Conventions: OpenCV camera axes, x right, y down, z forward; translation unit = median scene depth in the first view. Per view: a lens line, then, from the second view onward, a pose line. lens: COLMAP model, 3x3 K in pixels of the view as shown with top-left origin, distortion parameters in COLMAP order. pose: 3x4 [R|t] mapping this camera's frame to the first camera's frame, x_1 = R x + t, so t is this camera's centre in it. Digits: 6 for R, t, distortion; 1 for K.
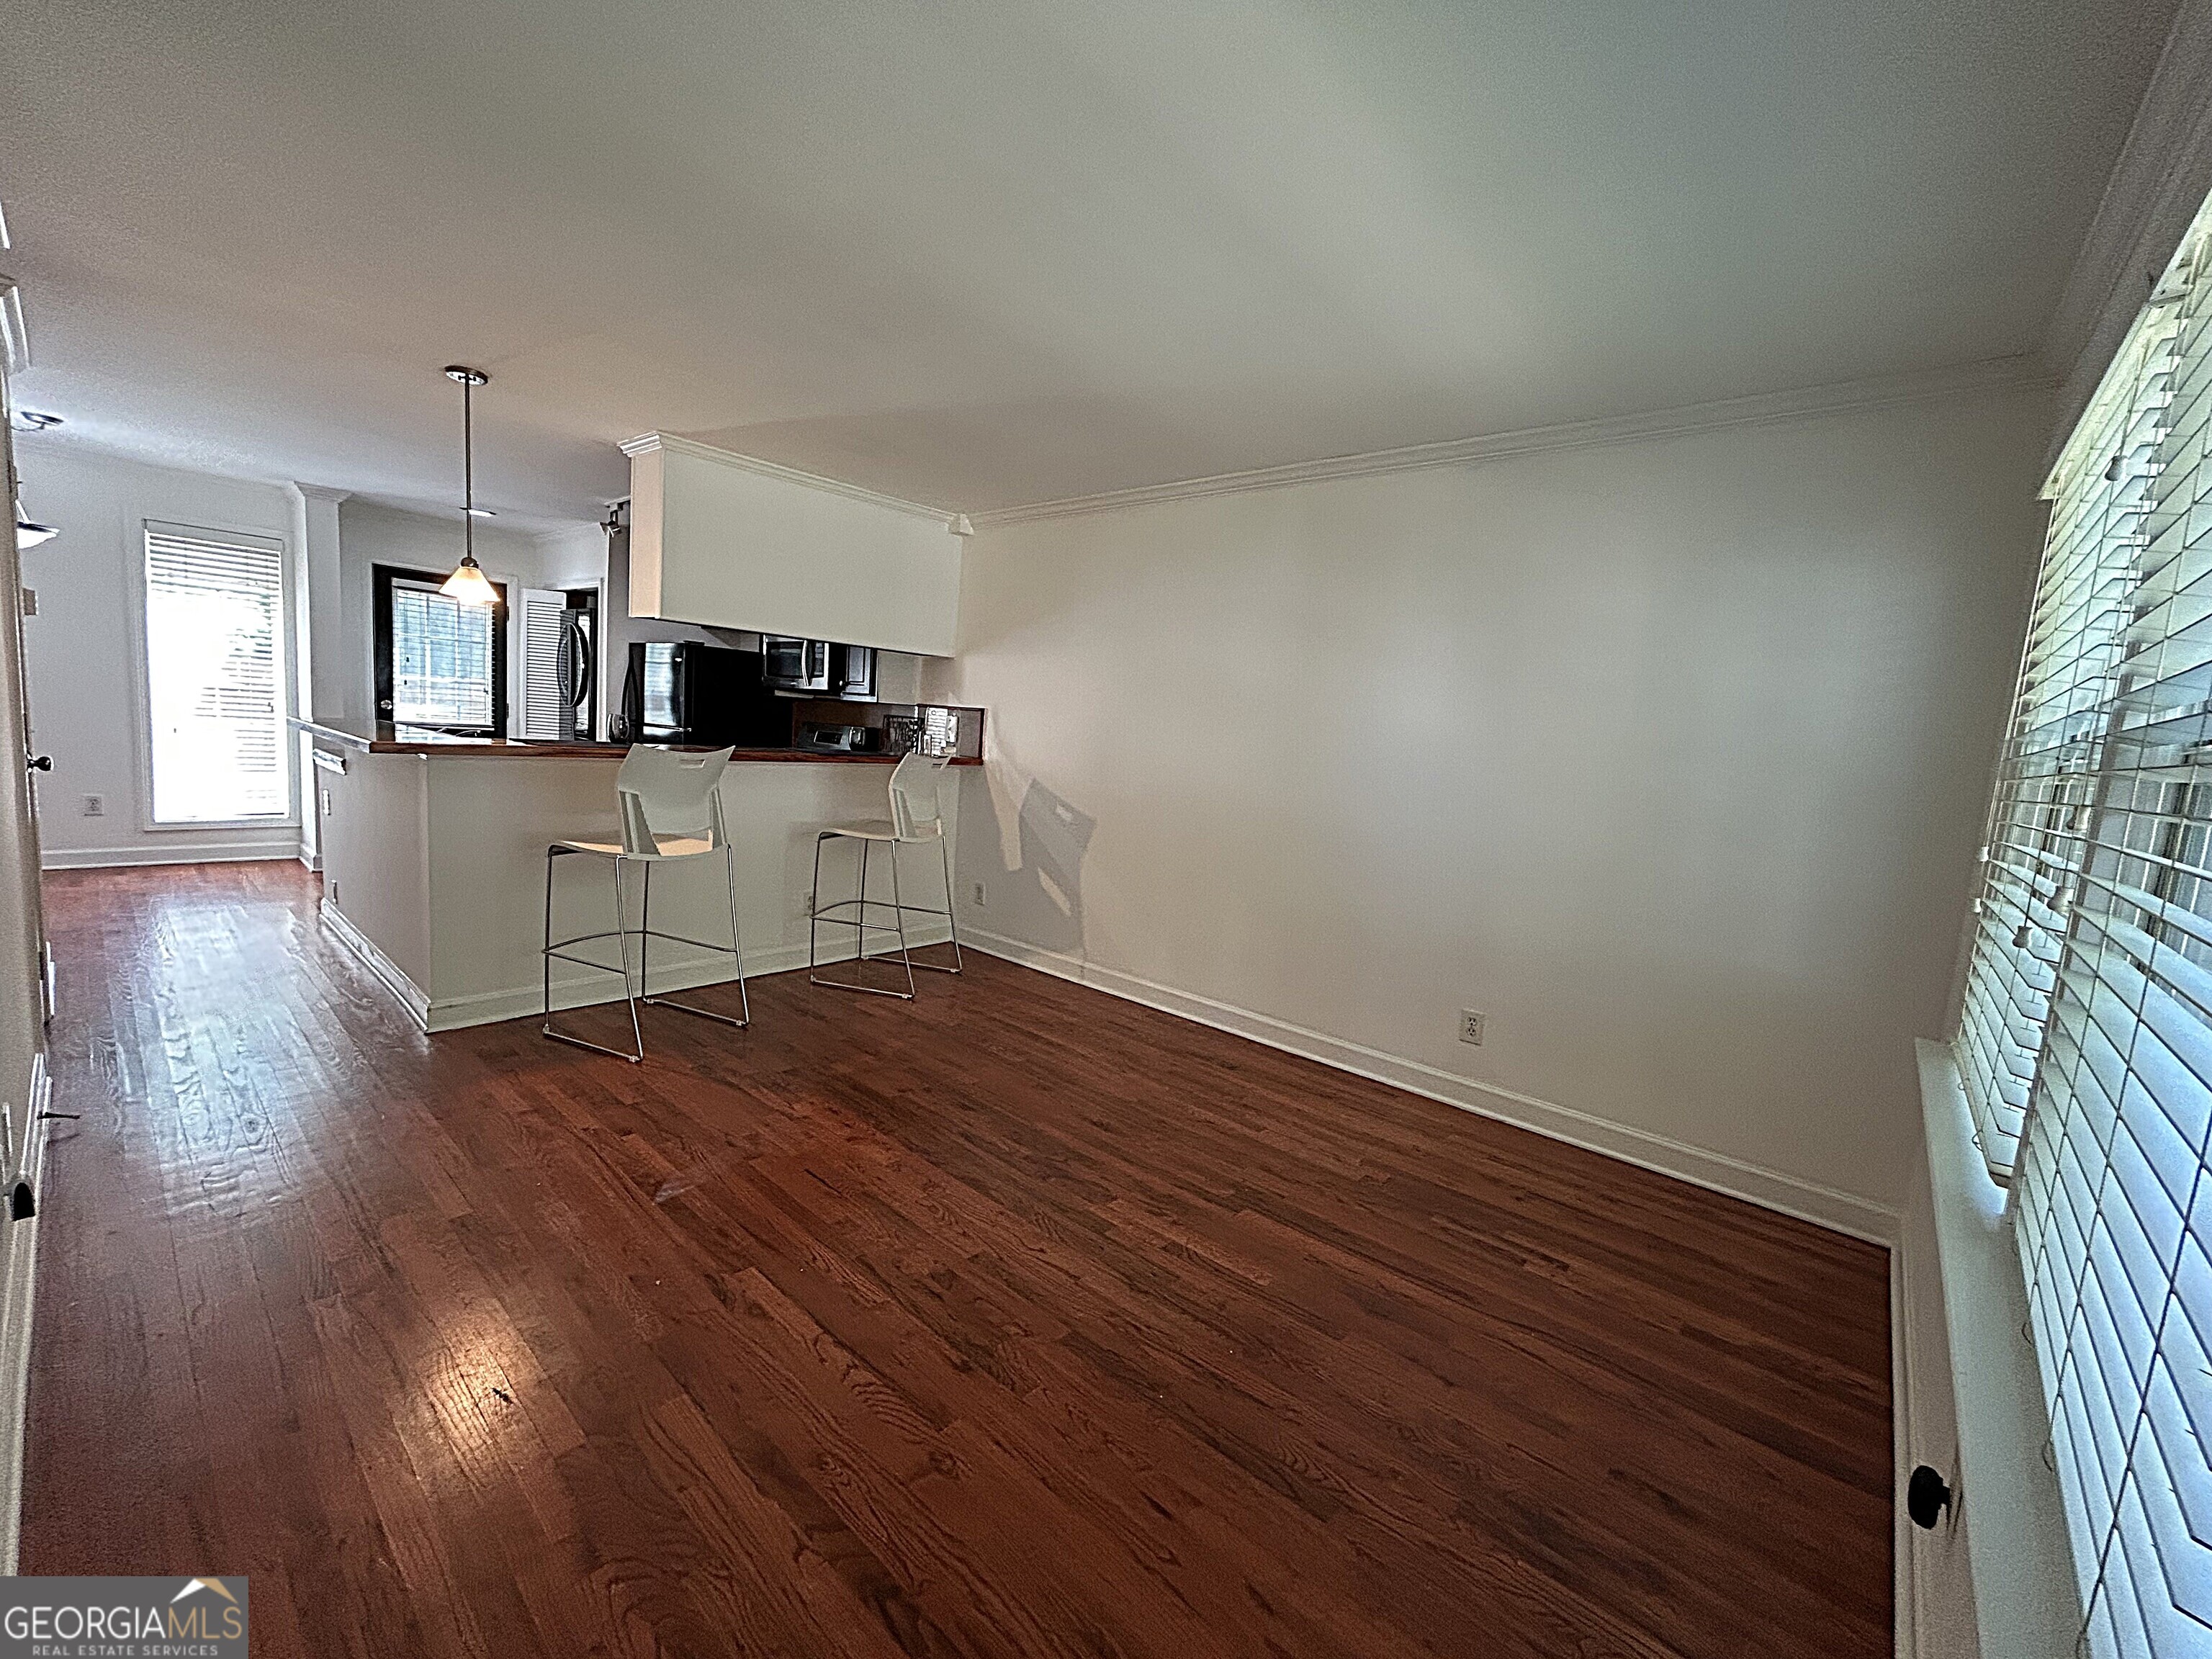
lens RADIAL K [[880.8, 0, 1106.0], [0, 880.8, 829.5], [0, 0, 1]] dist [-0.001697, 0.000238]
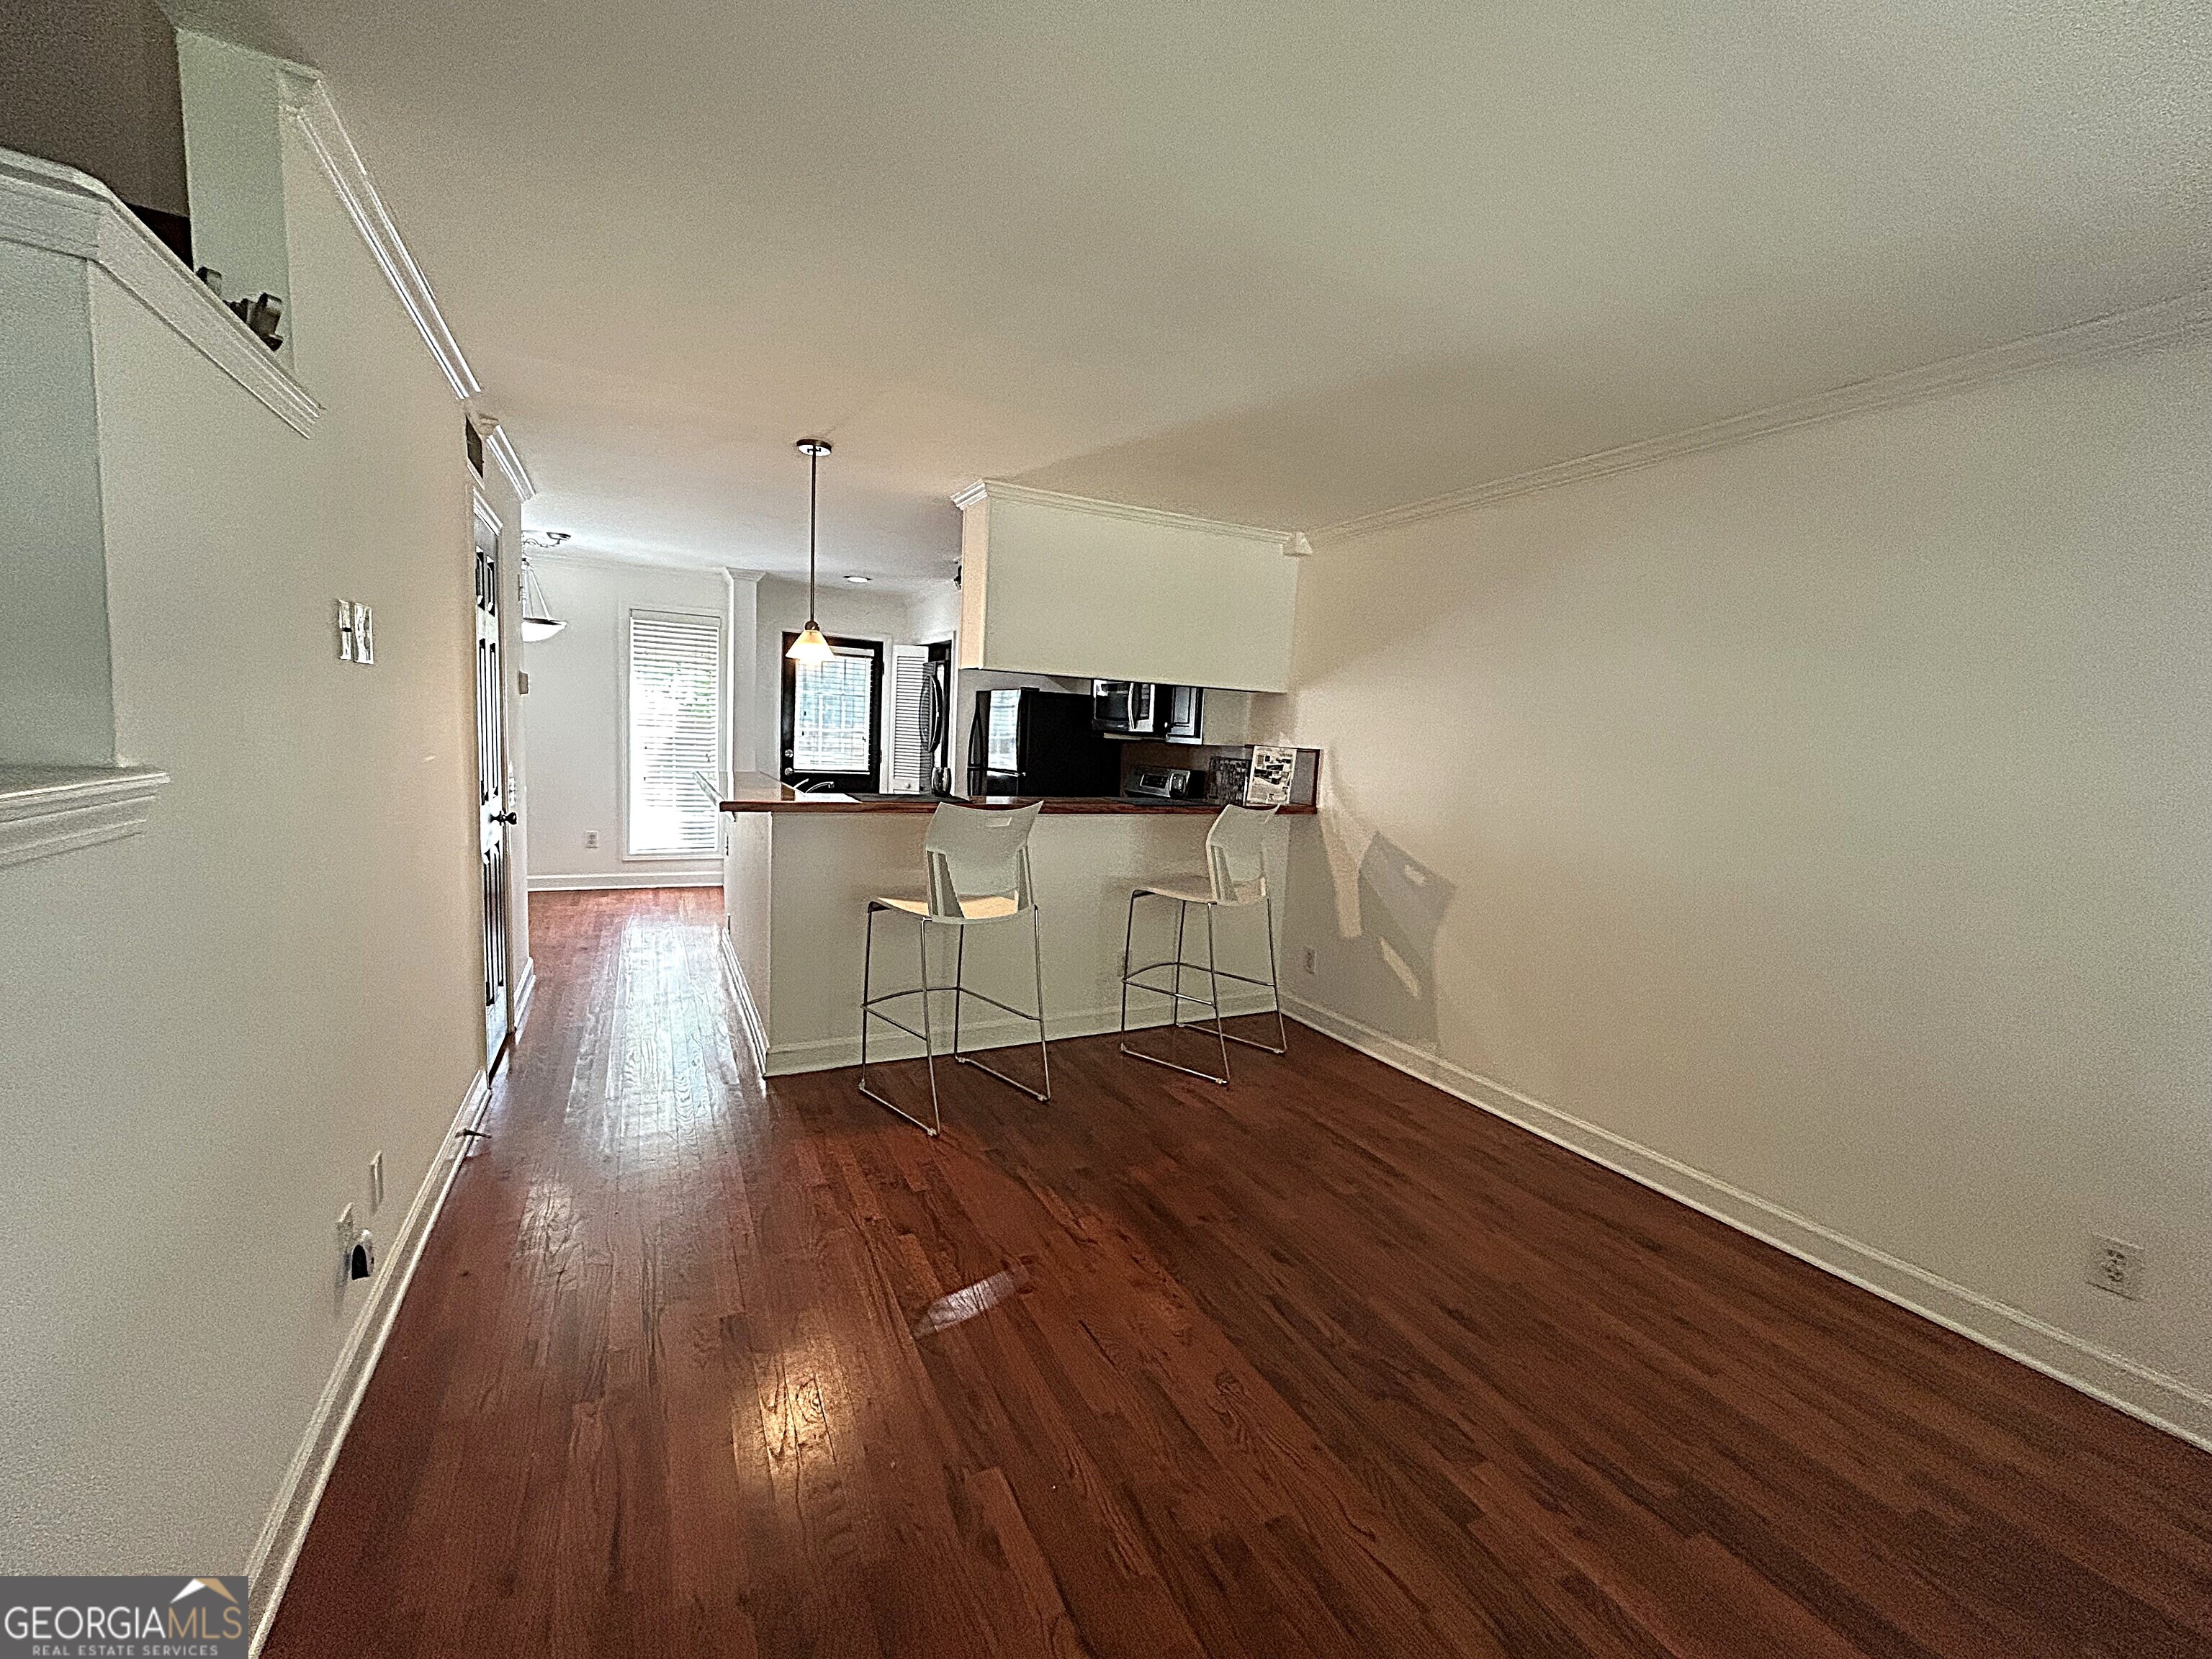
lens RADIAL K [[880.8, 0, 1106.0], [0, 880.8, 829.5], [0, 0, 1]] dist [-0.001697, 0.000238]
pose [[0.927711, 0.016156, -0.372950, -0.008567], [-0.027709, 0.999287, -0.025637, -0.033706], [0.372270, 0.034118, 0.927497, 0.126209]]
